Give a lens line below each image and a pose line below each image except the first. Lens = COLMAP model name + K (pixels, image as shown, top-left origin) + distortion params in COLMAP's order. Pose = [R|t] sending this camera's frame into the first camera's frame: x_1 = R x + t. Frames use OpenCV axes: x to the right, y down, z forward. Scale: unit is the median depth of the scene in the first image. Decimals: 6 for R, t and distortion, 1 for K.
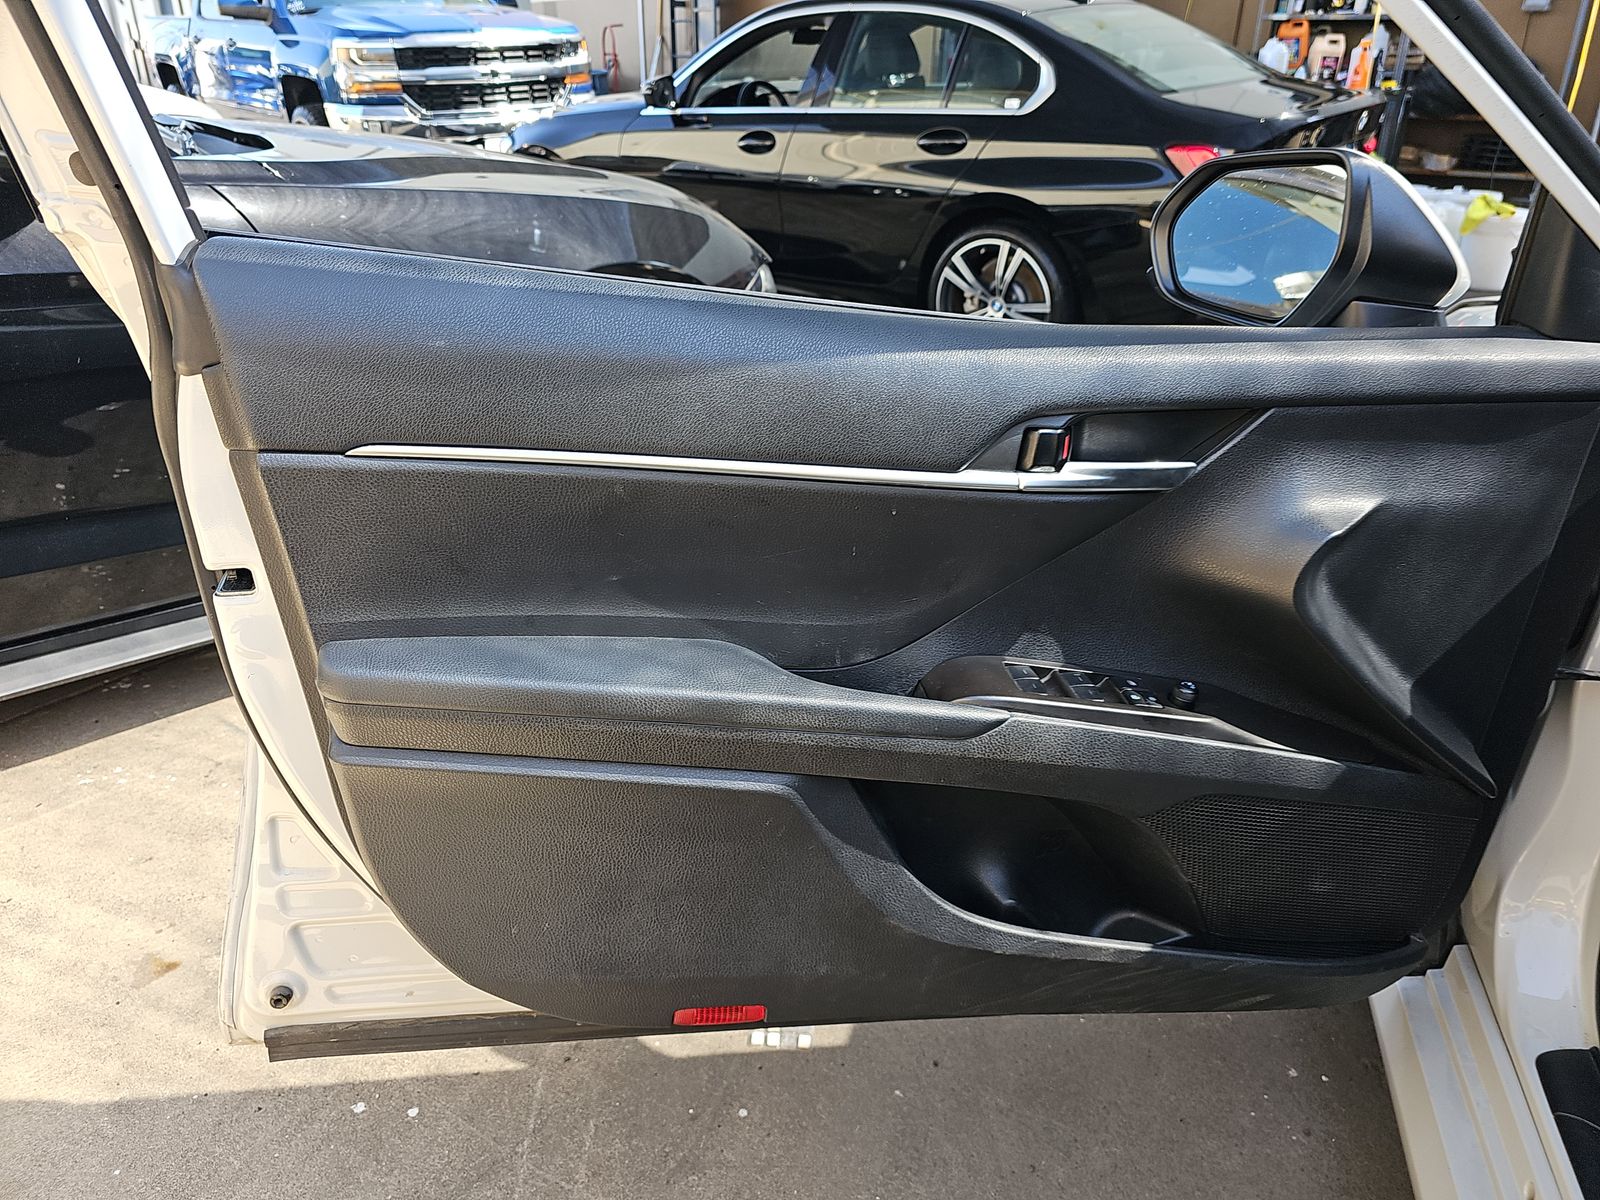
lens RADIAL K [[1057.0, 0, 800.0], [0, 1057.0, 600.0], [0, 0, 1]] dist [0.057981, -0.000550]
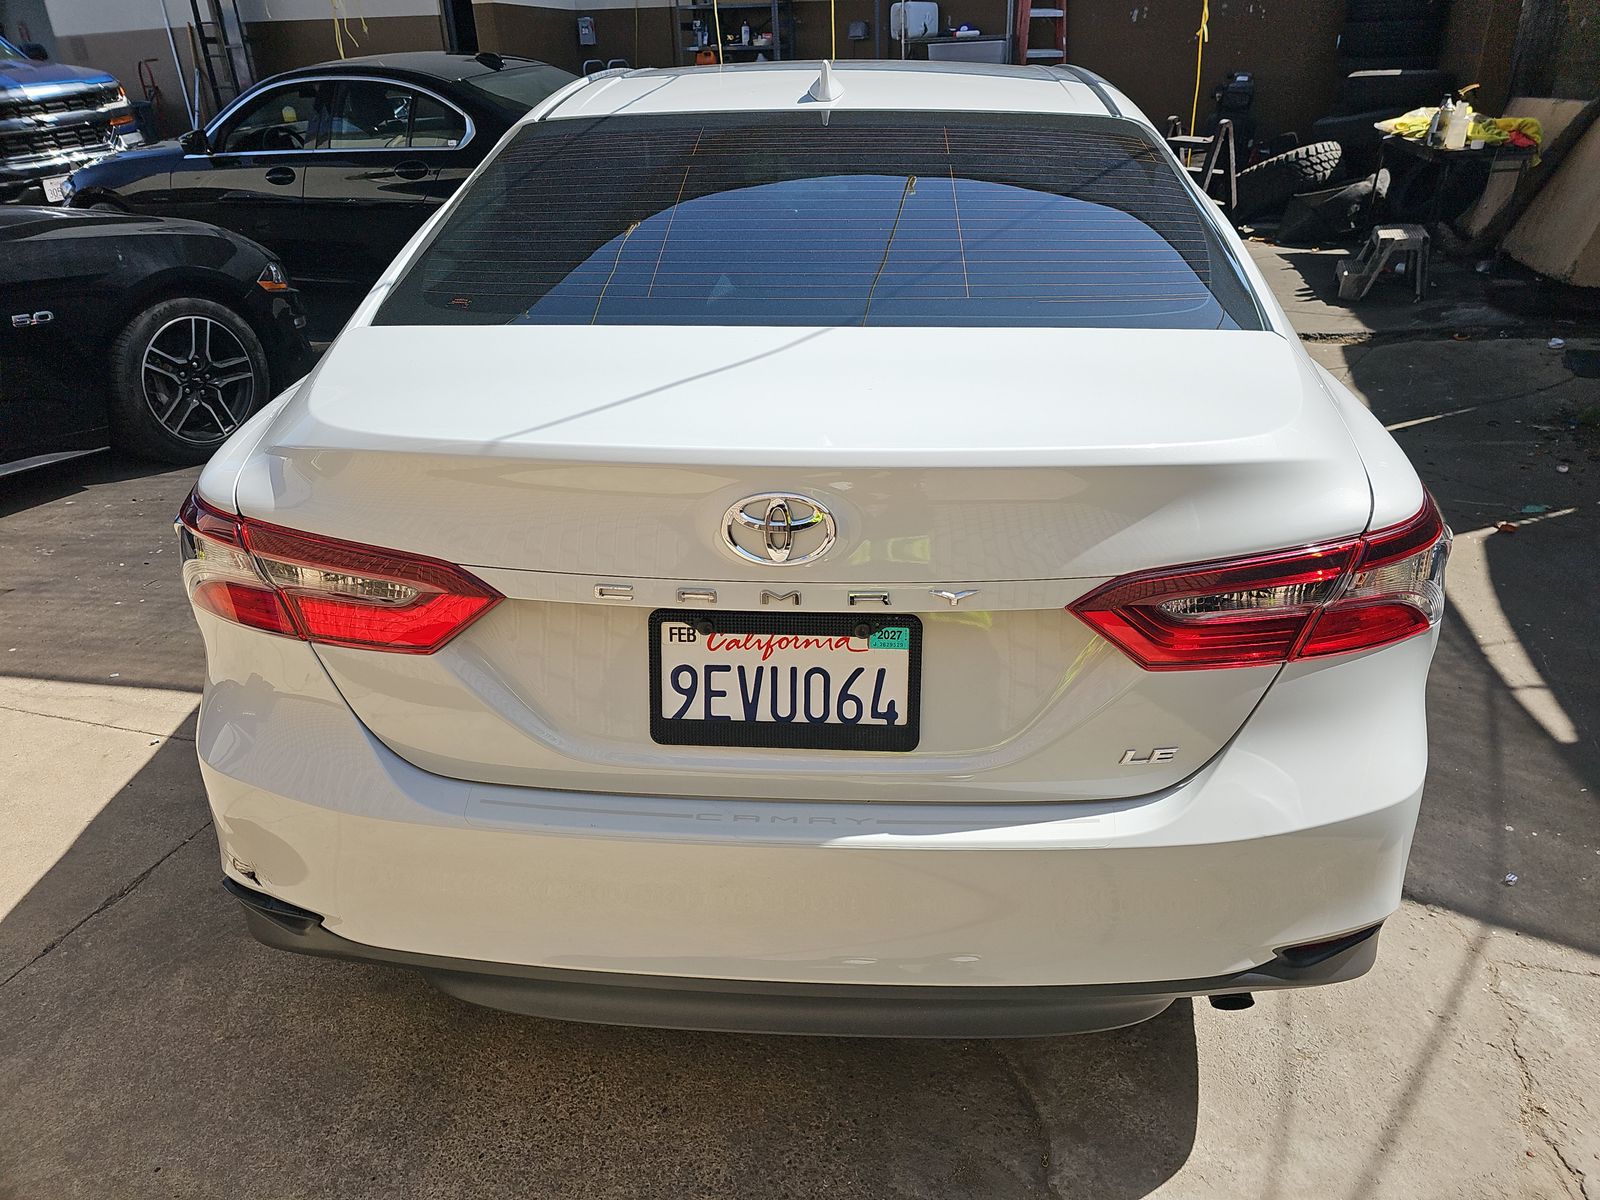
lens RADIAL K [[1073.8, 0, 800.0], [0, 1073.8, 600.0], [0, 0, 1]] dist [-0.000538, 0.001061]
pose [[0.943393, -0.186108, 0.274542, 0.087041], [0.181146, 0.982491, 0.043556, 0.128036], [-0.277841, 0.008642, 0.960588, -0.390626]]
